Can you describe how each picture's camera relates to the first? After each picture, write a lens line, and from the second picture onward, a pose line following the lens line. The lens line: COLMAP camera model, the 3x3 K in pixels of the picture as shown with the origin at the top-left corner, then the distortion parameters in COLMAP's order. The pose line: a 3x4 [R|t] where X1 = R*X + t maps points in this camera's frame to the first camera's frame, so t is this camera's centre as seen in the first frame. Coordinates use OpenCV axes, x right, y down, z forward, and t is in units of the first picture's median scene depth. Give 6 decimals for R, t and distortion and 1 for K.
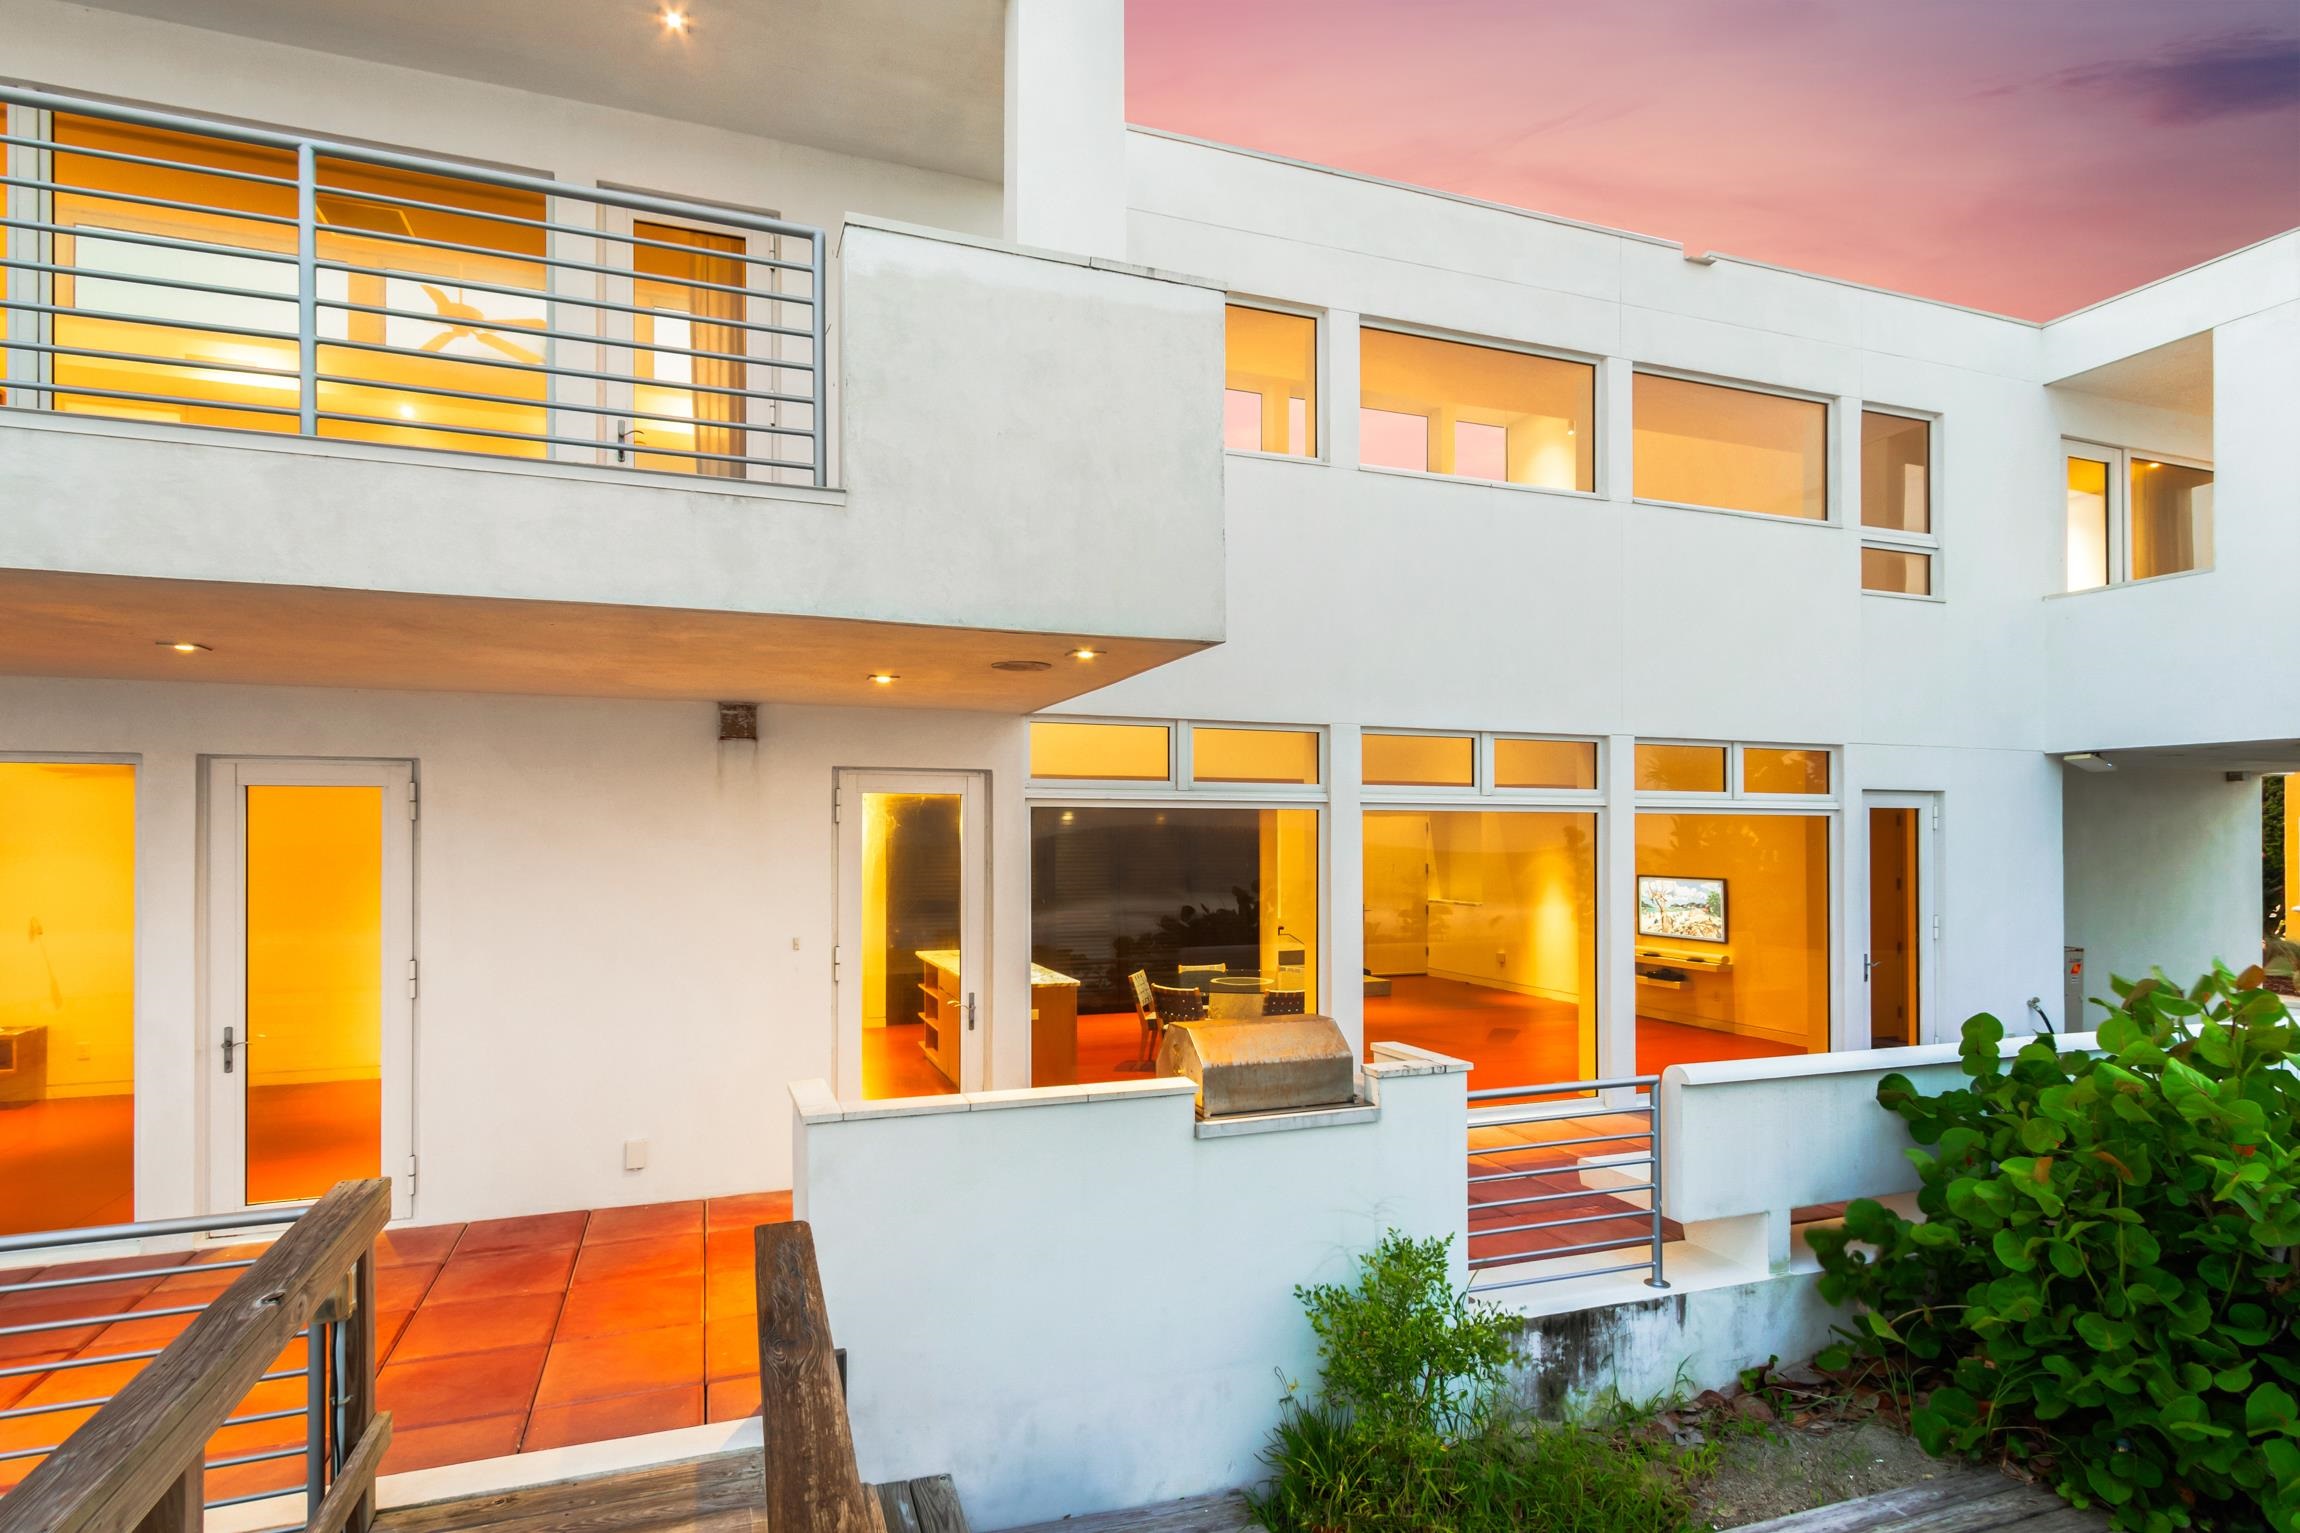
lens RADIAL K [[1188.5, 0, 1156.4], [0, 1188.5, 815.8], [0, 0, 1]] dist [-0.032405, -0.000006]
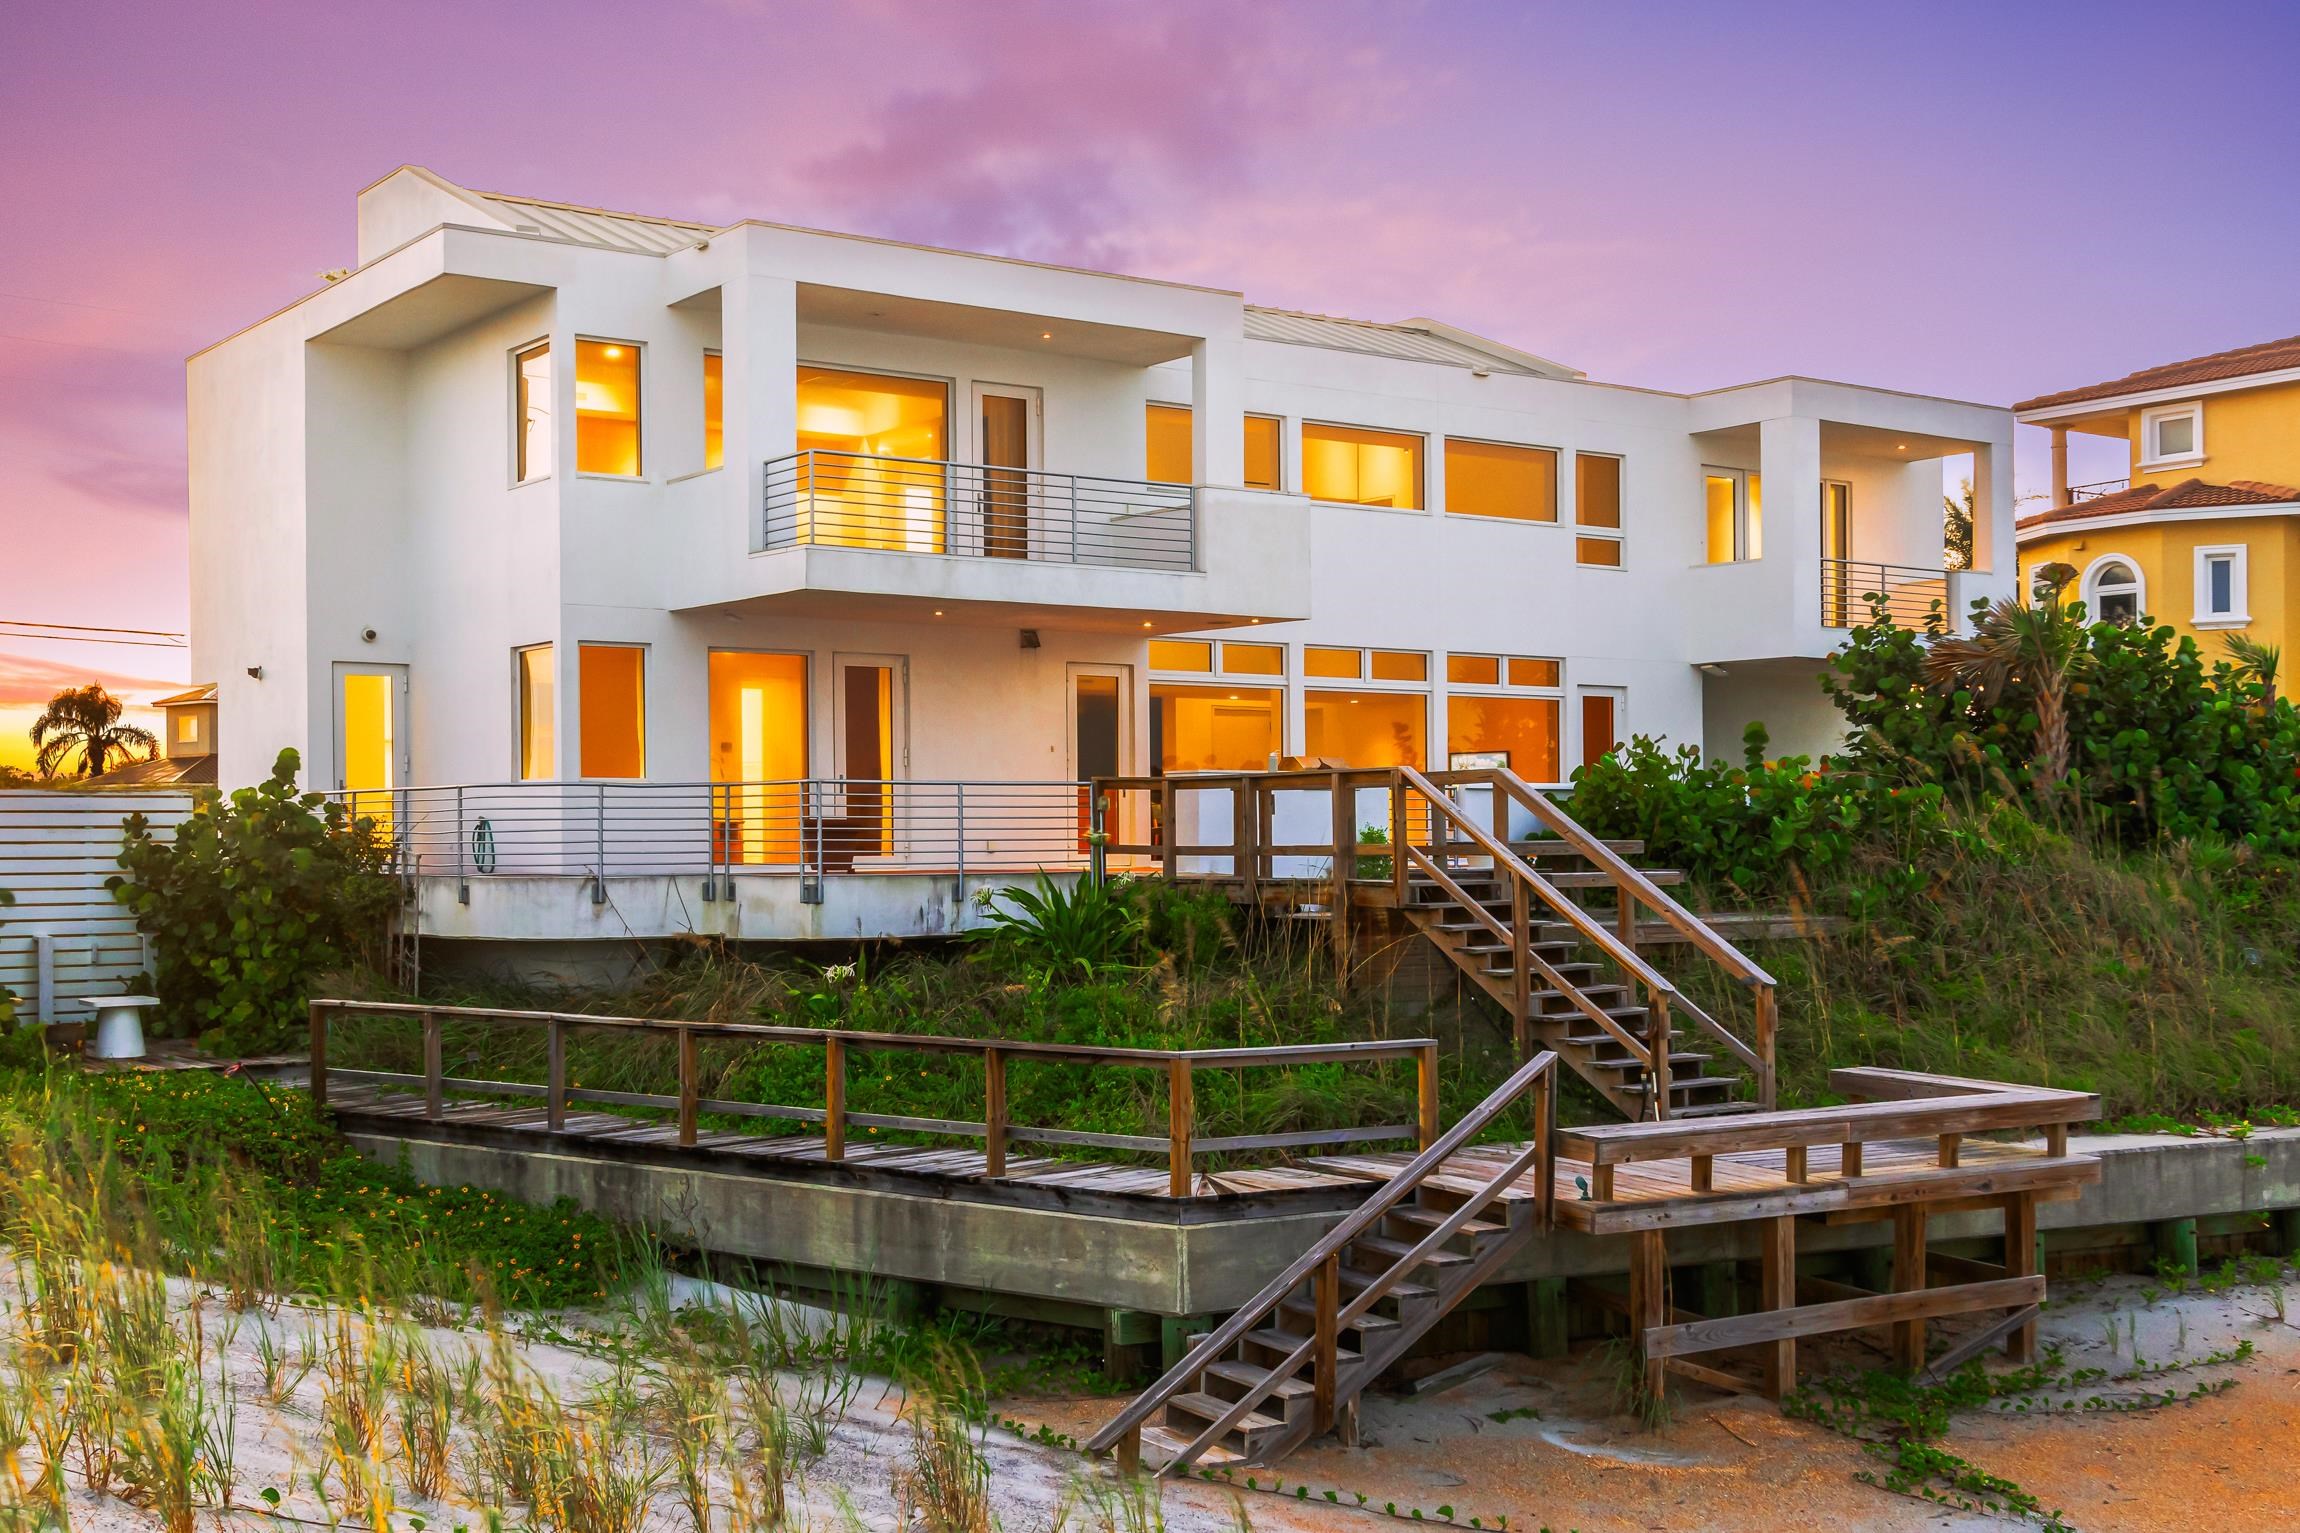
lens RADIAL K [[2540.9, 0, 1150.0], [0, 2540.9, 766.5], [0, 0, 1]] dist [-0.003865, 0.002466]
pose [[0.965755, 0.002731, 0.259440, -0.926847], [-0.000511, 0.999963, -0.008623, 0.126857], [-0.259454, 0.008195, 0.965721, -2.346535]]
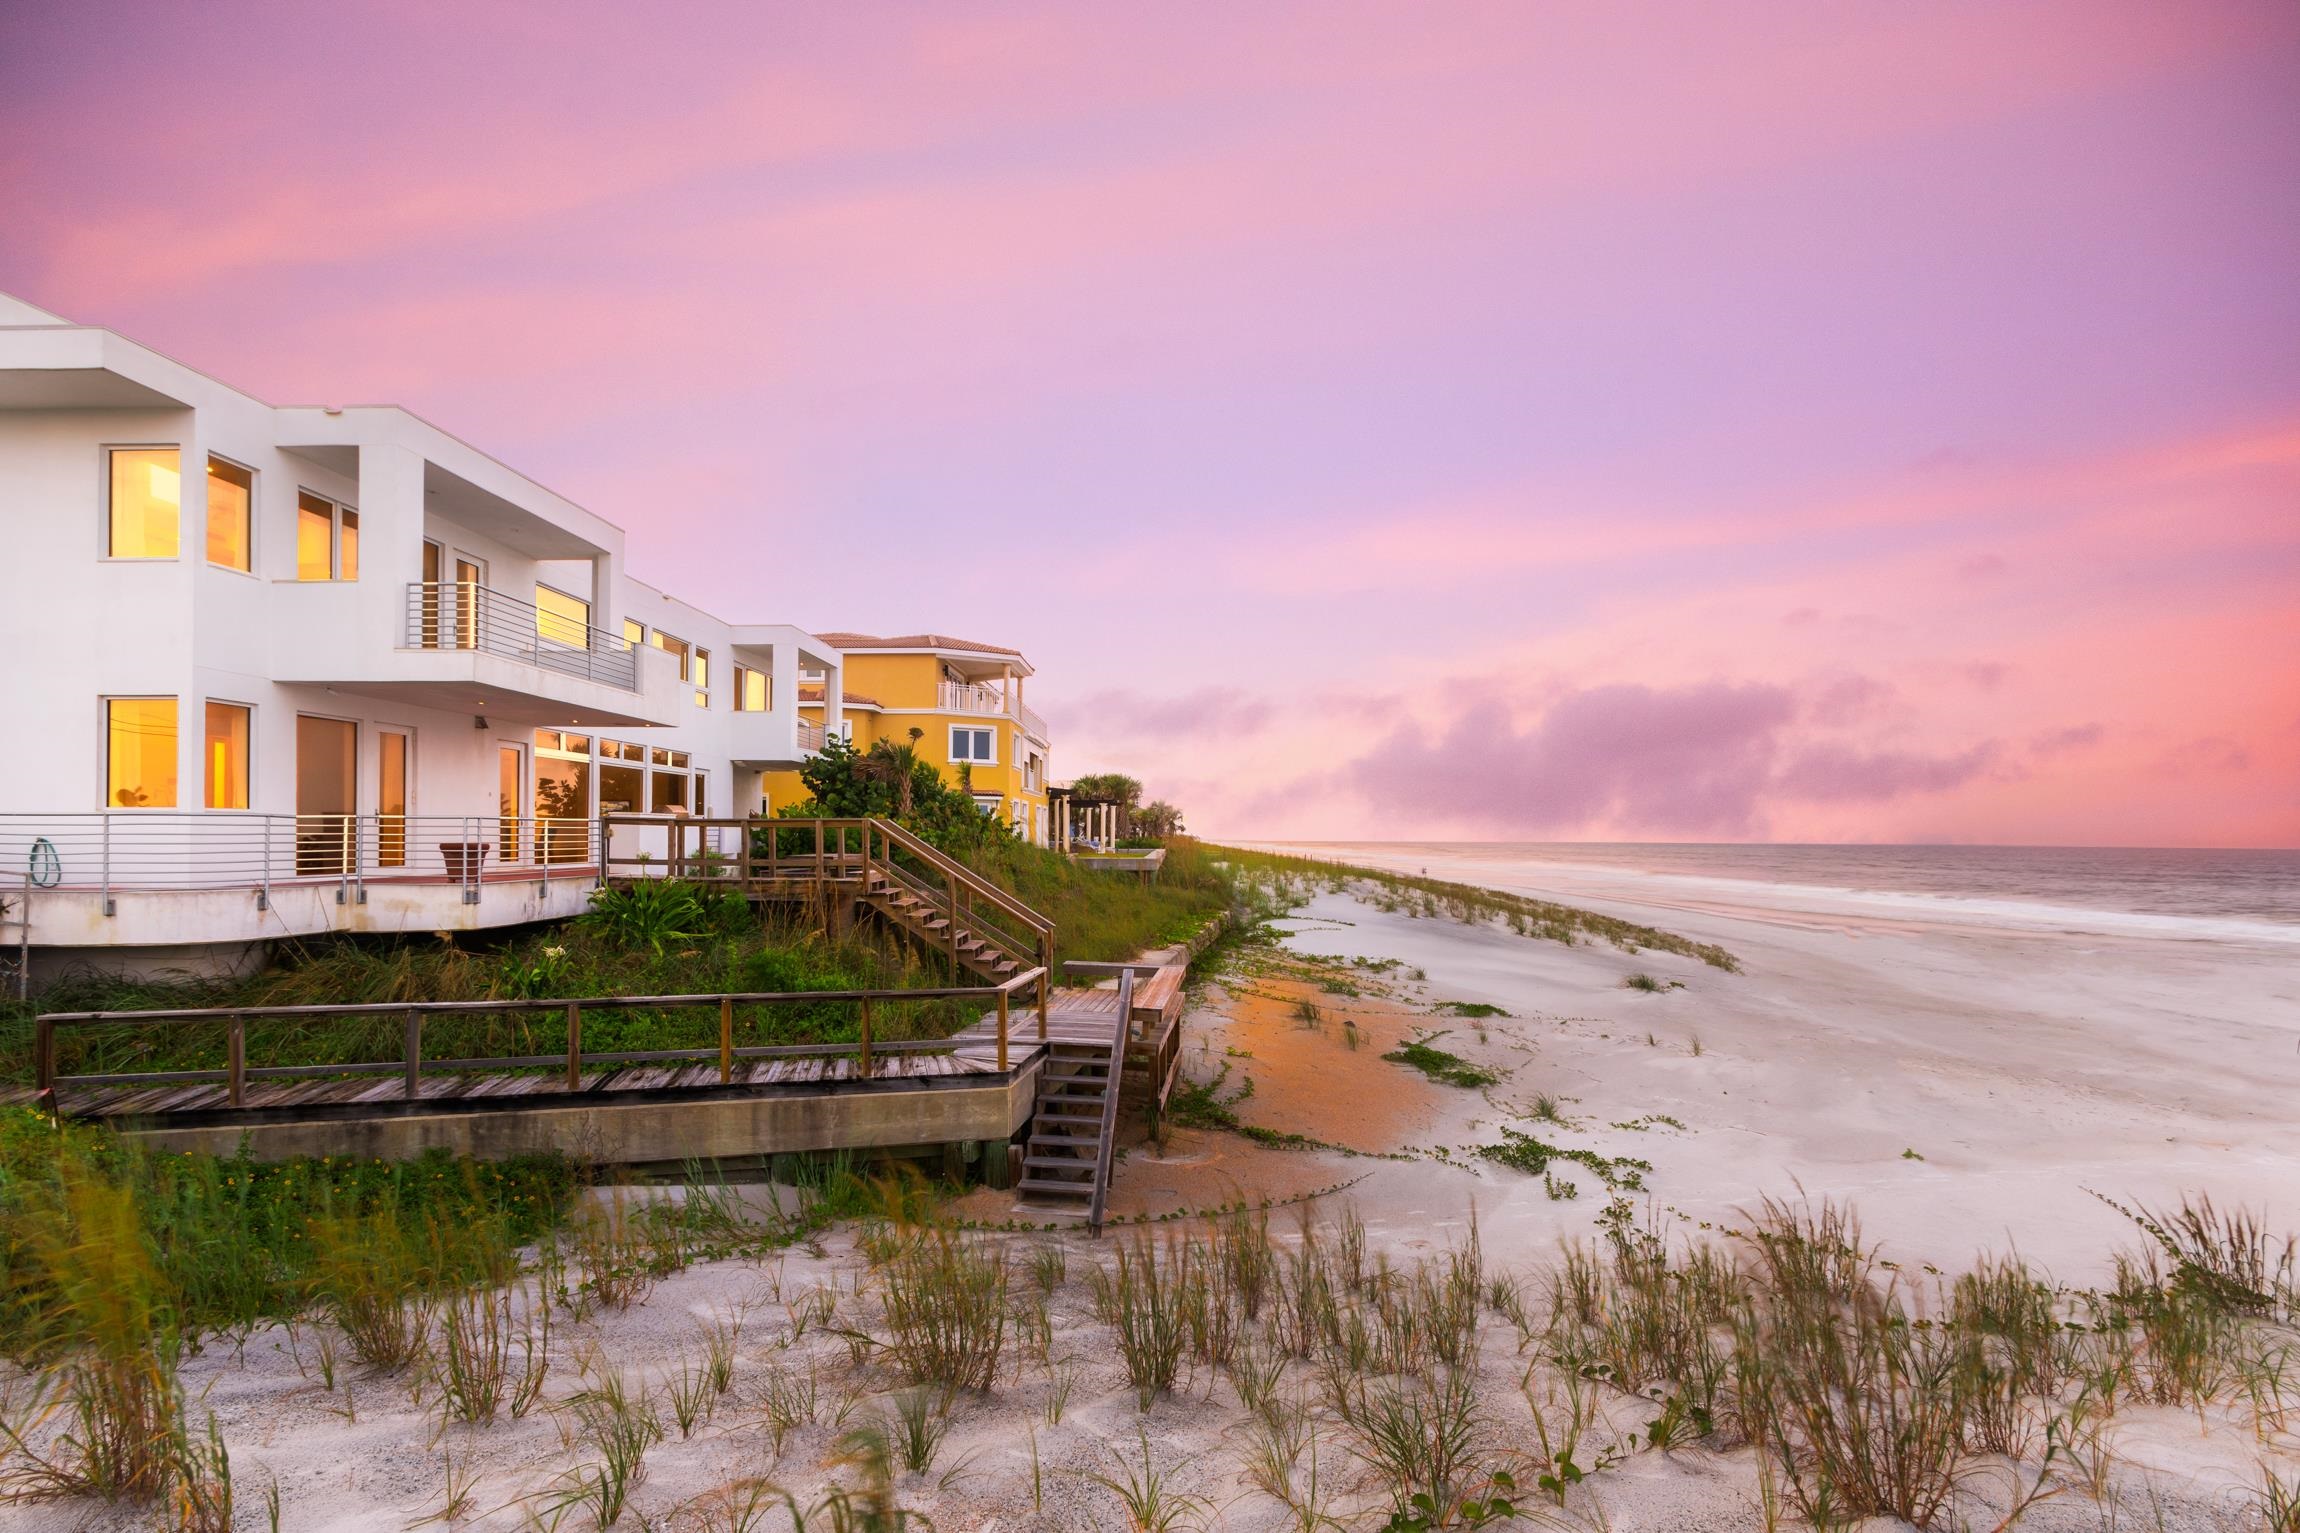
lens RADIAL K [[1101.7, 0, 1088.8], [0, 1101.7, 798.9], [0, 0, 1]] dist [0.016316, -0.000165]
pose [[0.406944, 0.033660, 0.912833, -1.701341], [-0.023451, 0.999376, -0.026397, 0.114201], [-0.913152, -0.010665, 0.407480, -1.185764]]
